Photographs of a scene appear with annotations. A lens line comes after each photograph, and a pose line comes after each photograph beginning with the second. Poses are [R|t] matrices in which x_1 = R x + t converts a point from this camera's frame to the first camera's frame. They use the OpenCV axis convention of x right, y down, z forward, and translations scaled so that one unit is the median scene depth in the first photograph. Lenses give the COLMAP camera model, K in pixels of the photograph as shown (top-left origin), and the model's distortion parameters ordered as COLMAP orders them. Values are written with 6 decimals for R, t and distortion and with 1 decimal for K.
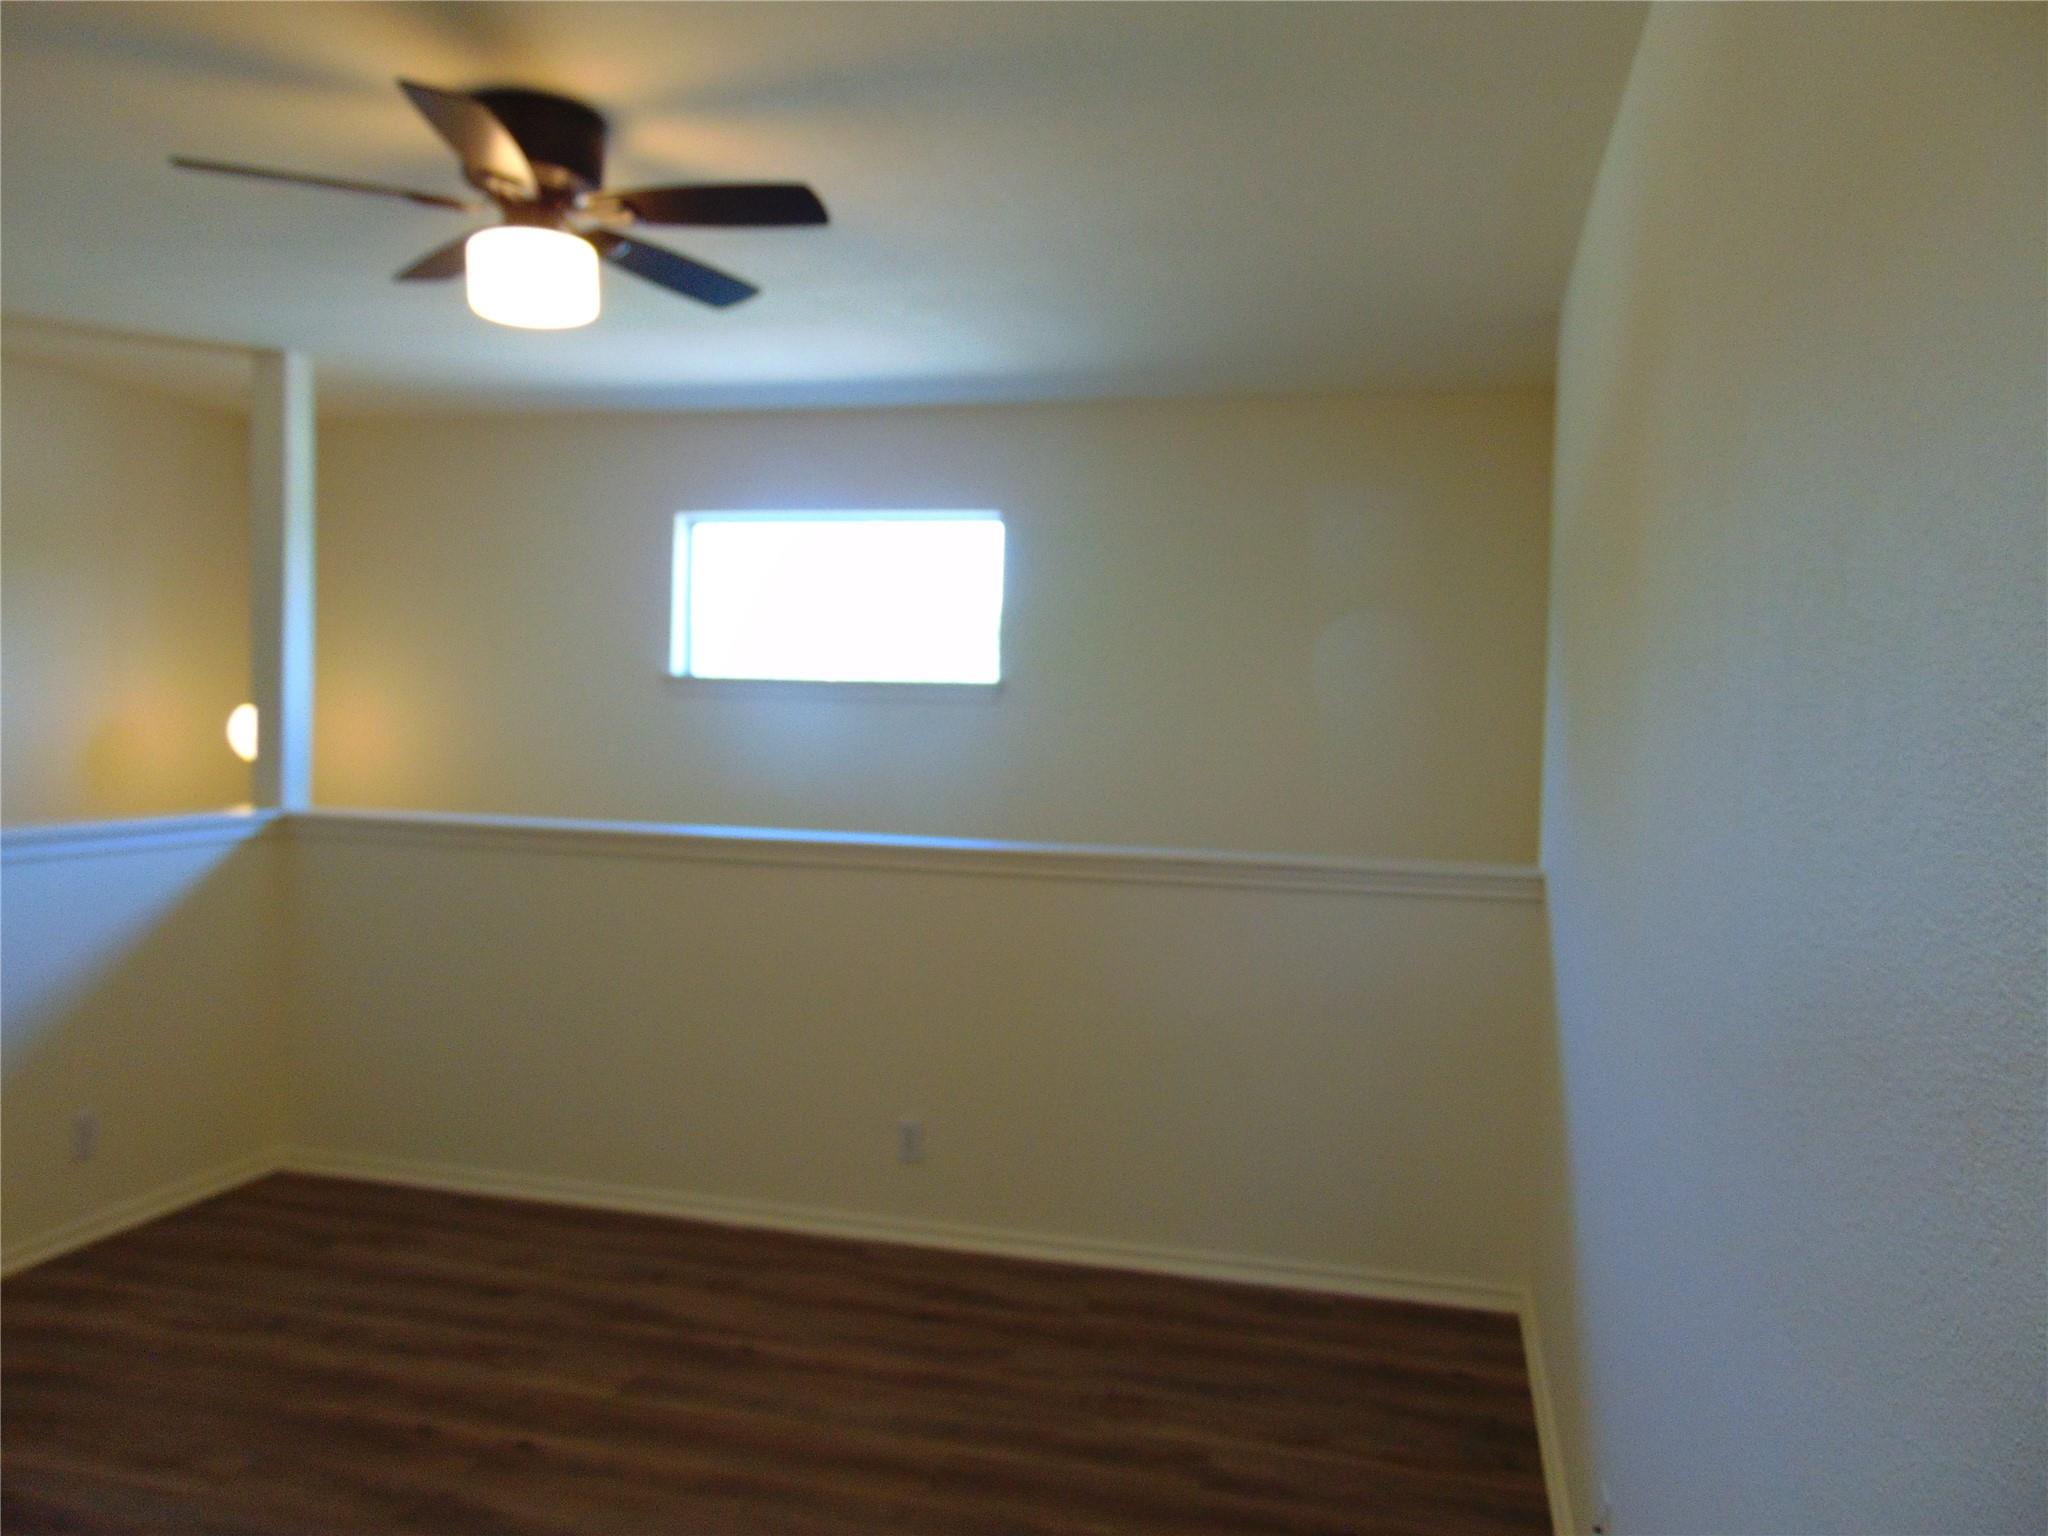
lens RADIAL K [[1553.6, 0, 1028.5], [0, 1553.6, 758.6], [0, 0, 1]] dist [-0.027329, 0.044286]
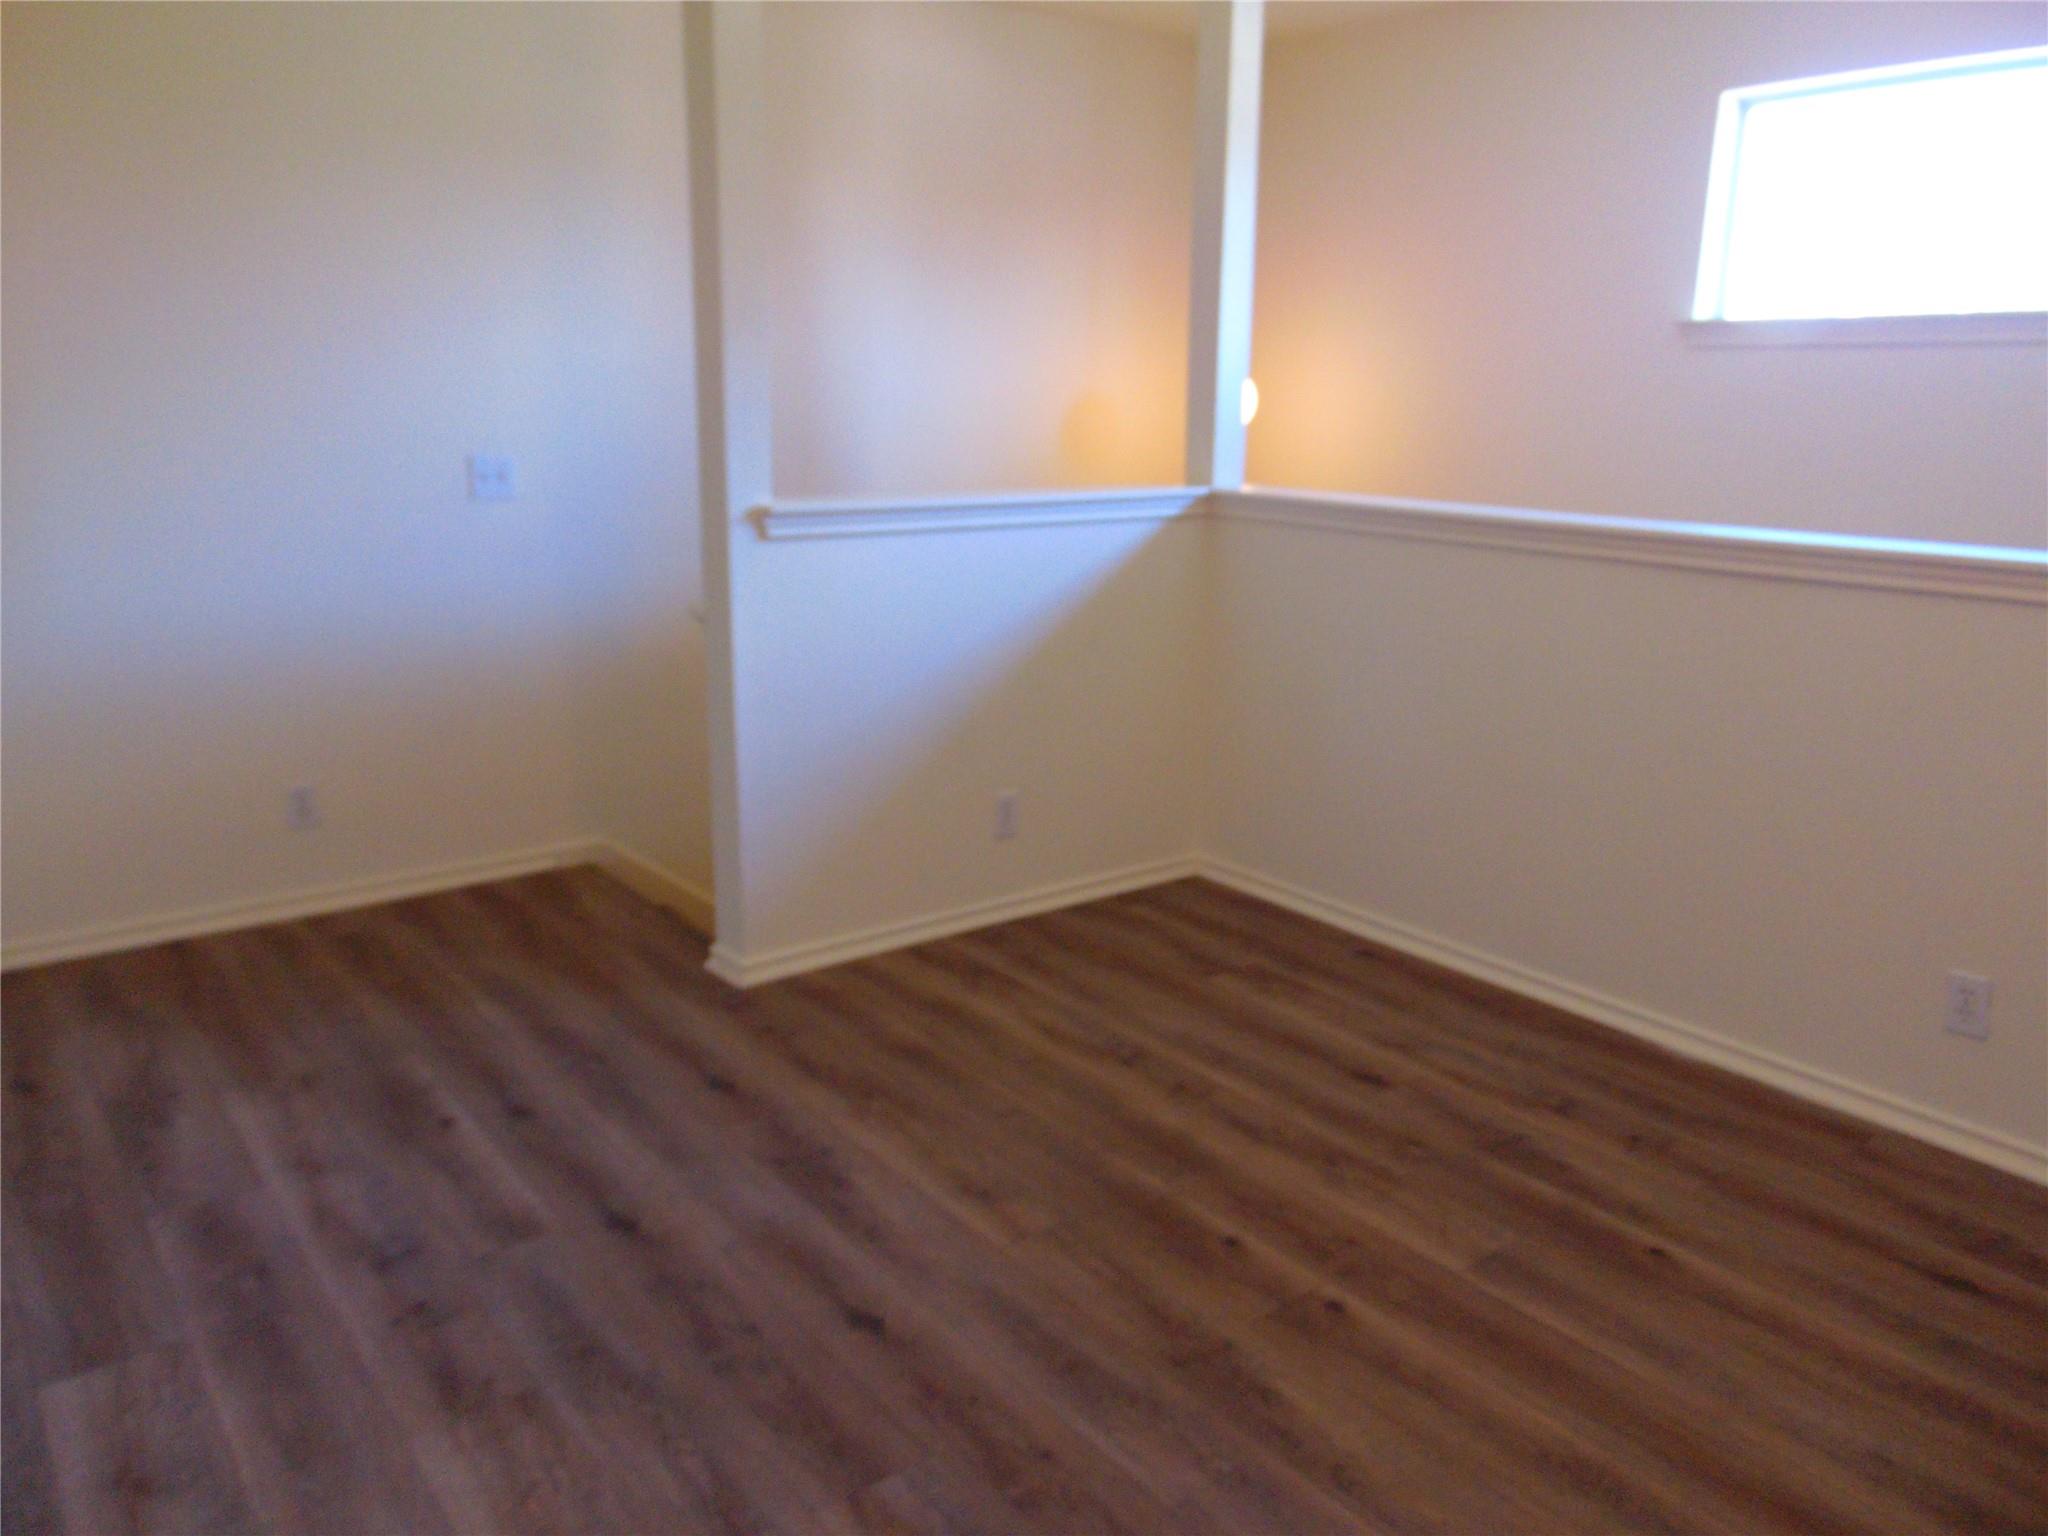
lens RADIAL K [[1553.6, 0, 1030.5], [0, 1553.6, 773.8], [0, 0, 1]] dist [-0.027329, 0.044286]
pose [[0.793918, 0.132590, -0.593393, -0.015659], [-0.010176, 0.978695, 0.205068, 0.016890], [0.607940, -0.156769, 0.778352, 0.279950]]
